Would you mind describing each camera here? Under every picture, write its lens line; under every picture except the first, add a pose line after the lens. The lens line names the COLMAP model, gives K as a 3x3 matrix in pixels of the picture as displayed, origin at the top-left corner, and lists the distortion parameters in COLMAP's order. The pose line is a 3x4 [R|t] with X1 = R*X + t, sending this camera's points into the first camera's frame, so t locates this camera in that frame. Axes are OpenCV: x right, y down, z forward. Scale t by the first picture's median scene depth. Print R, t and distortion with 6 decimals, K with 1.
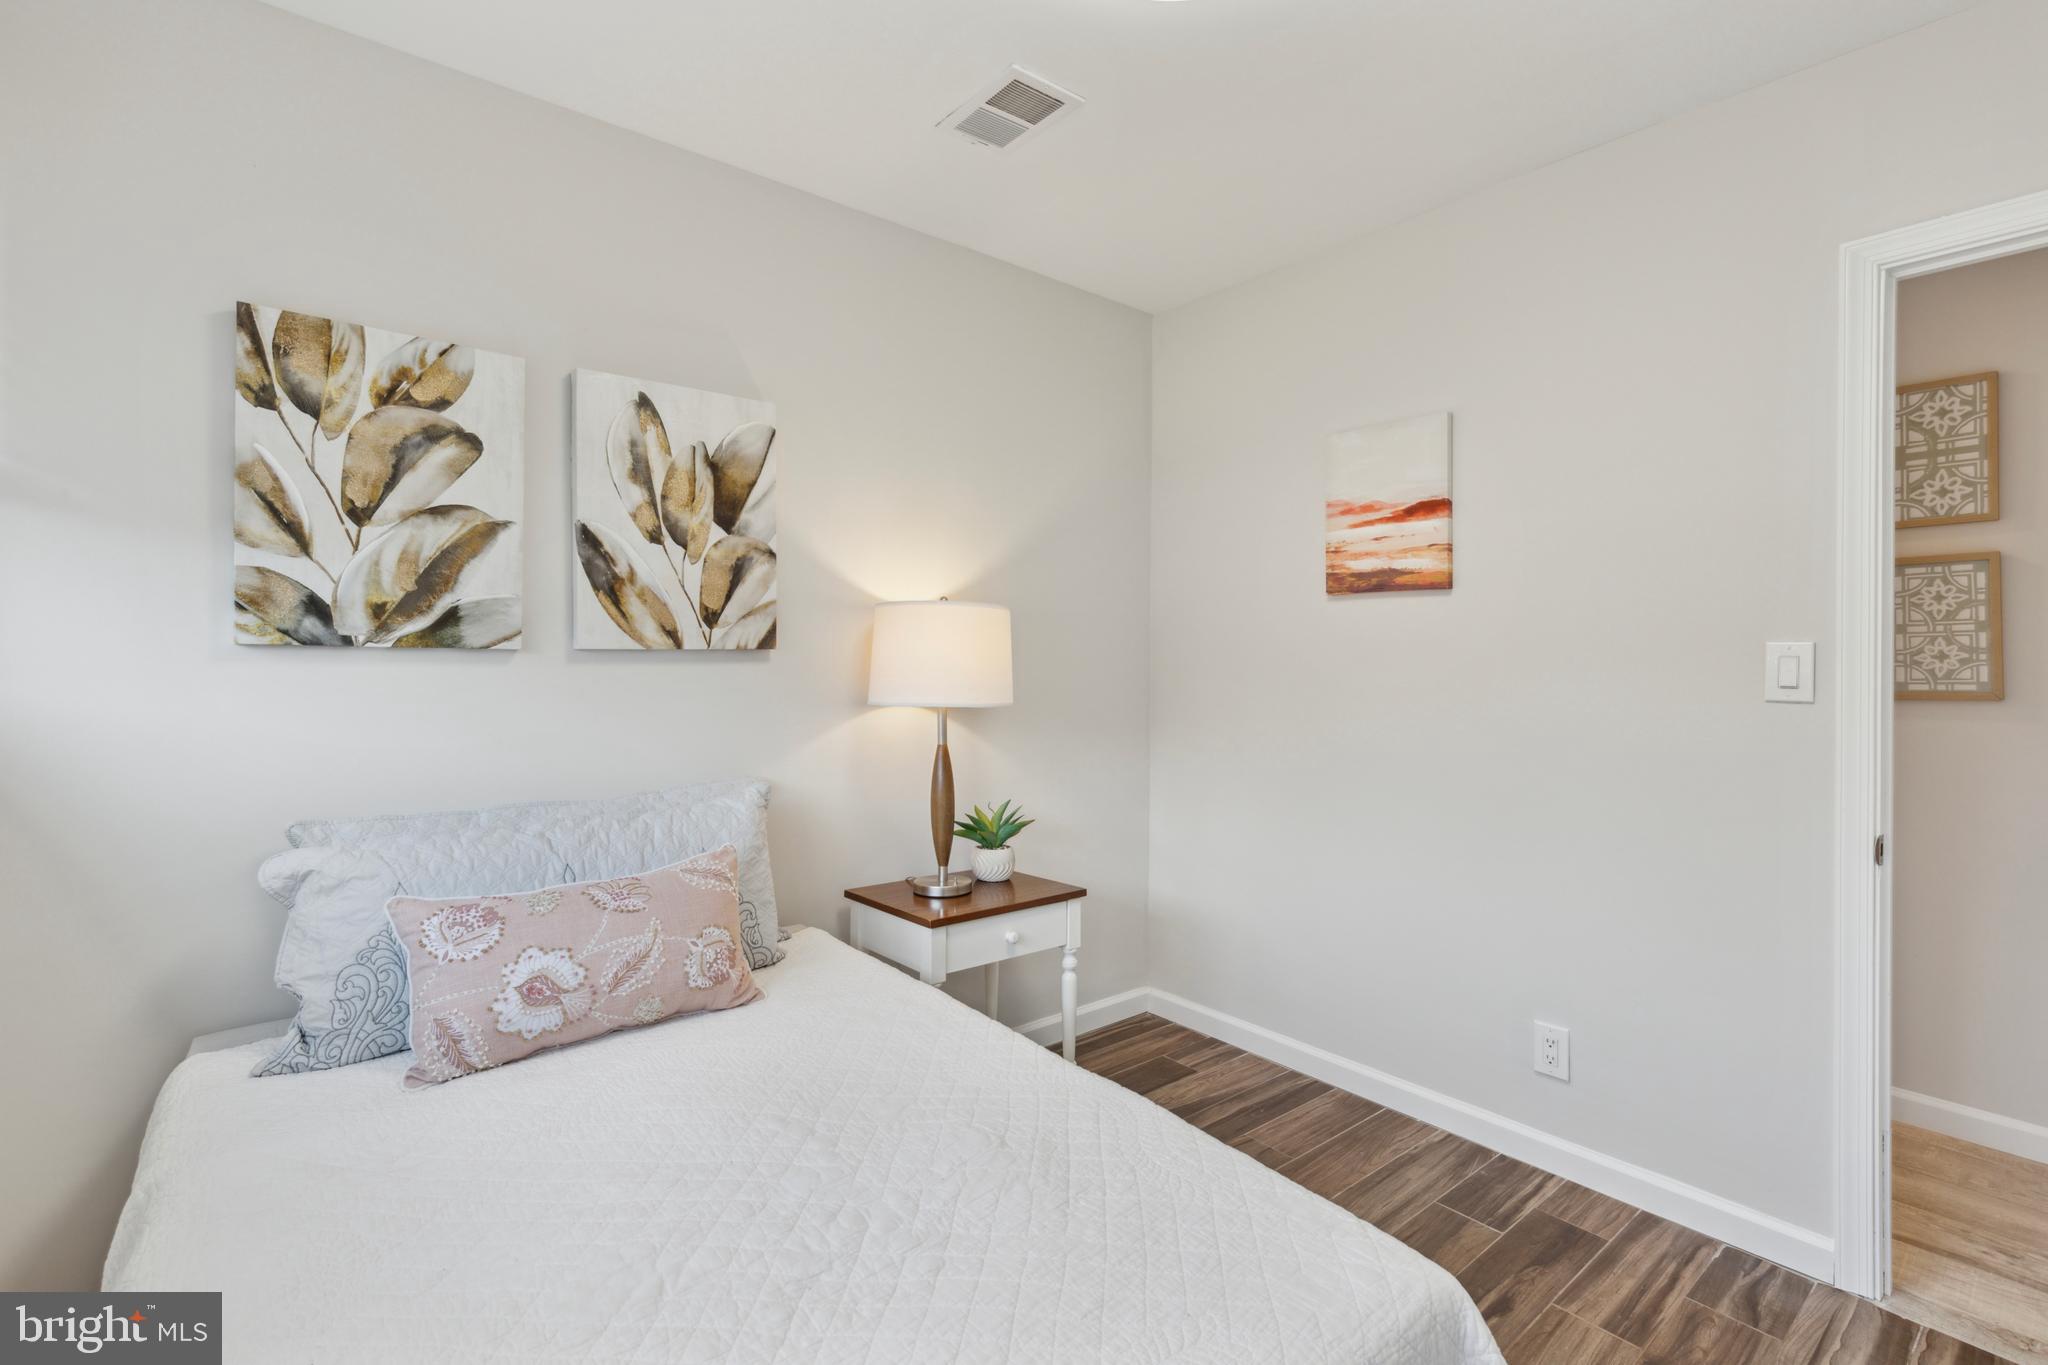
lens RADIAL K [[934.0, 0, 1027.3], [0, 934.0, 674.8], [0, 0, 1]] dist [0.000349, -0.000234]
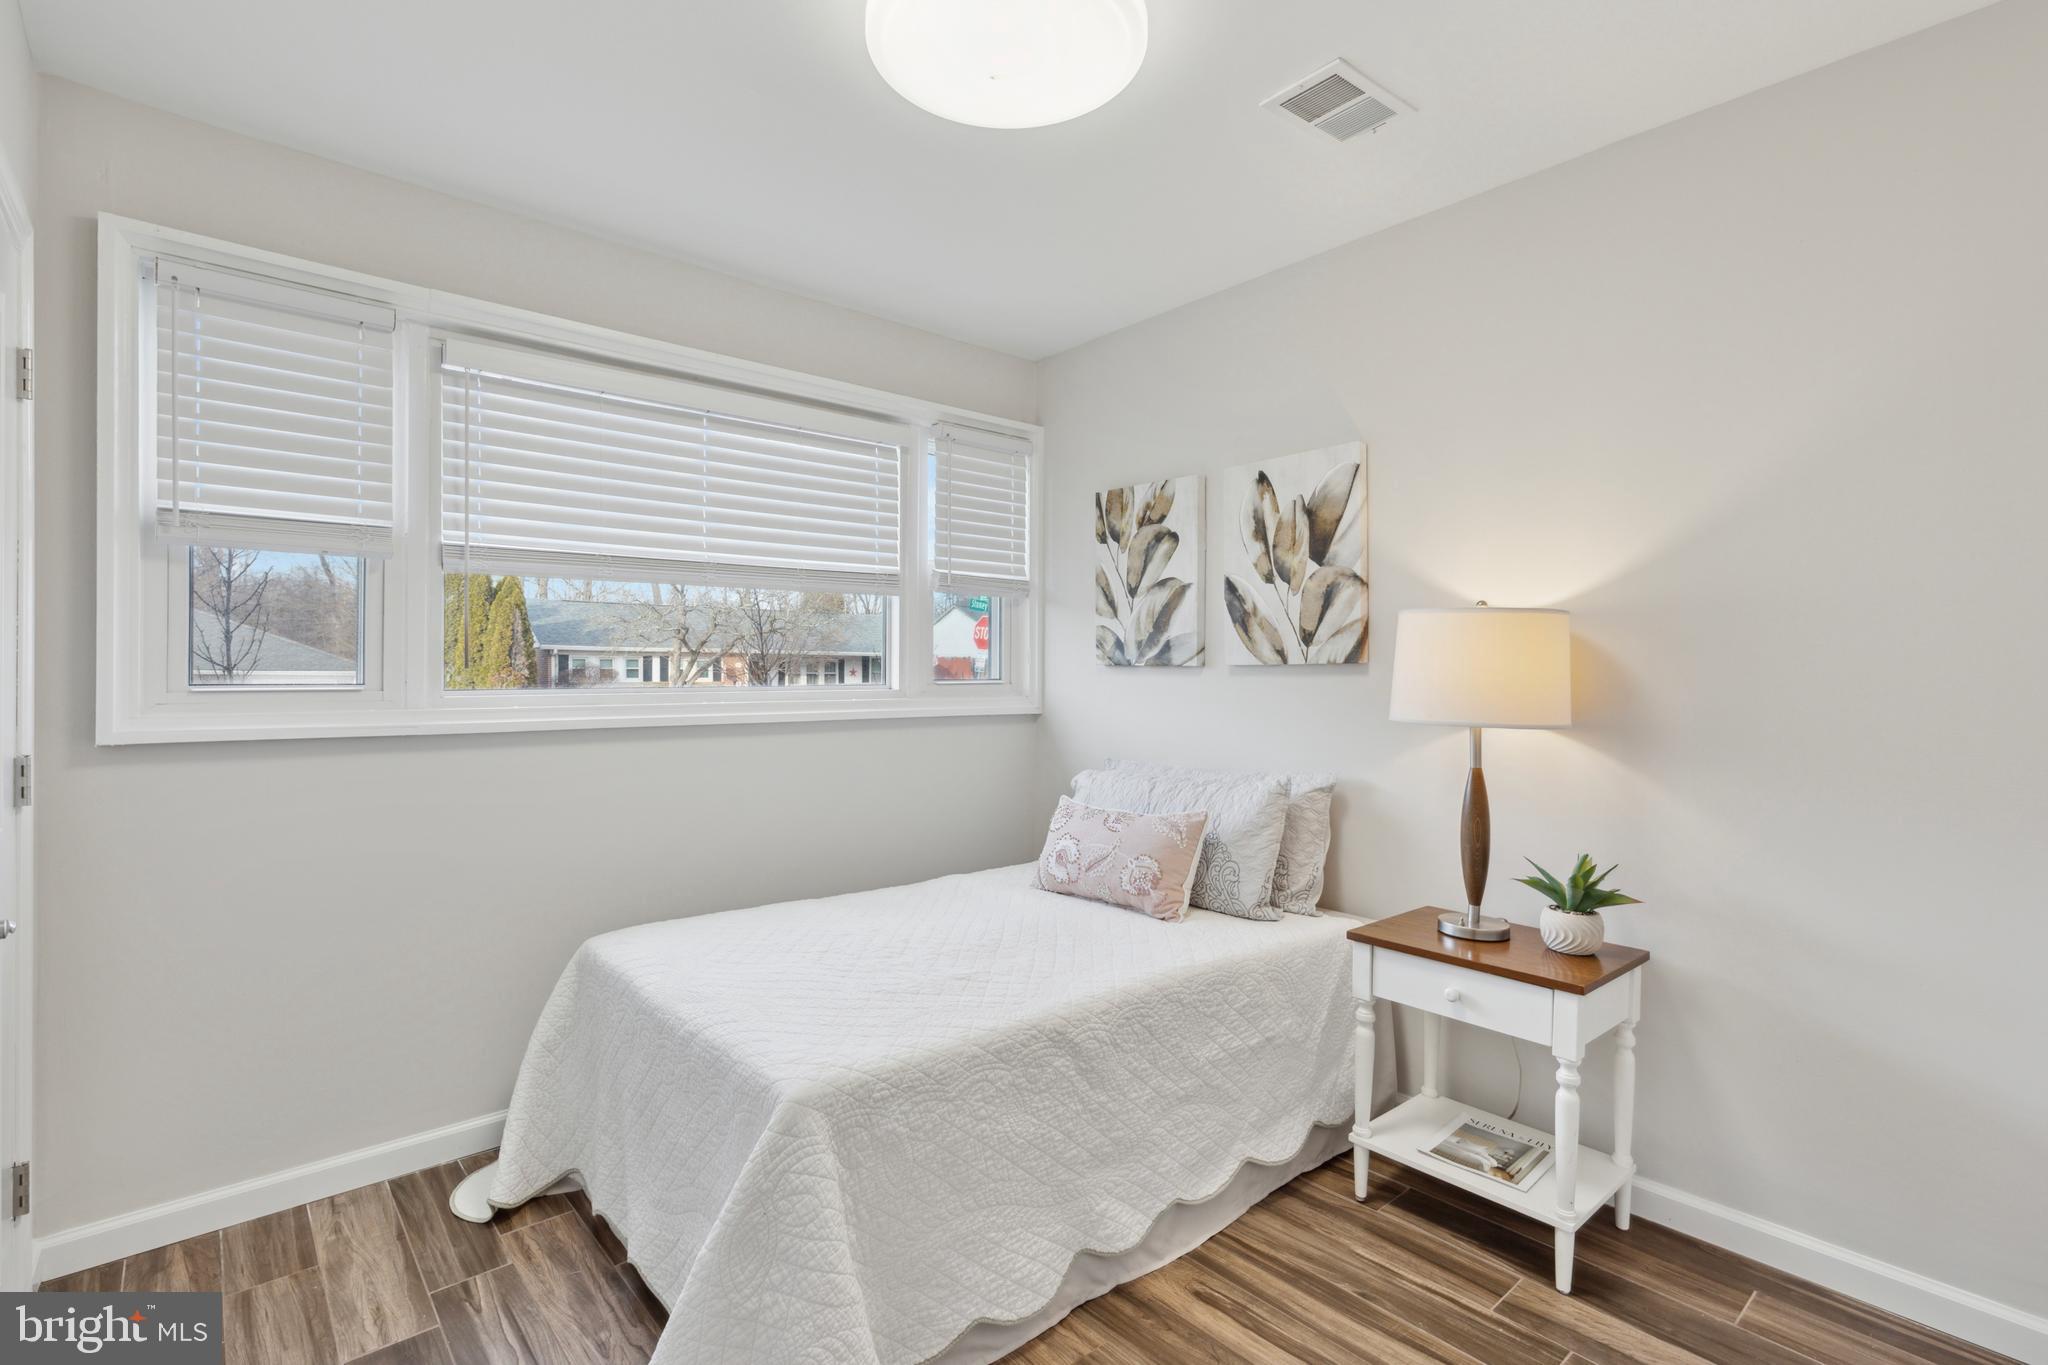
lens RADIAL K [[953.9, 0, 1019.1], [0, 953.9, 689.3], [0, 0, 1]] dist [0.000274, -0.000058]
pose [[0.014990, 0.012039, -0.999815, 0.941136], [-0.019916, 0.999733, 0.011740, -0.001738], [0.999689, 0.019737, 0.015226, 0.643337]]
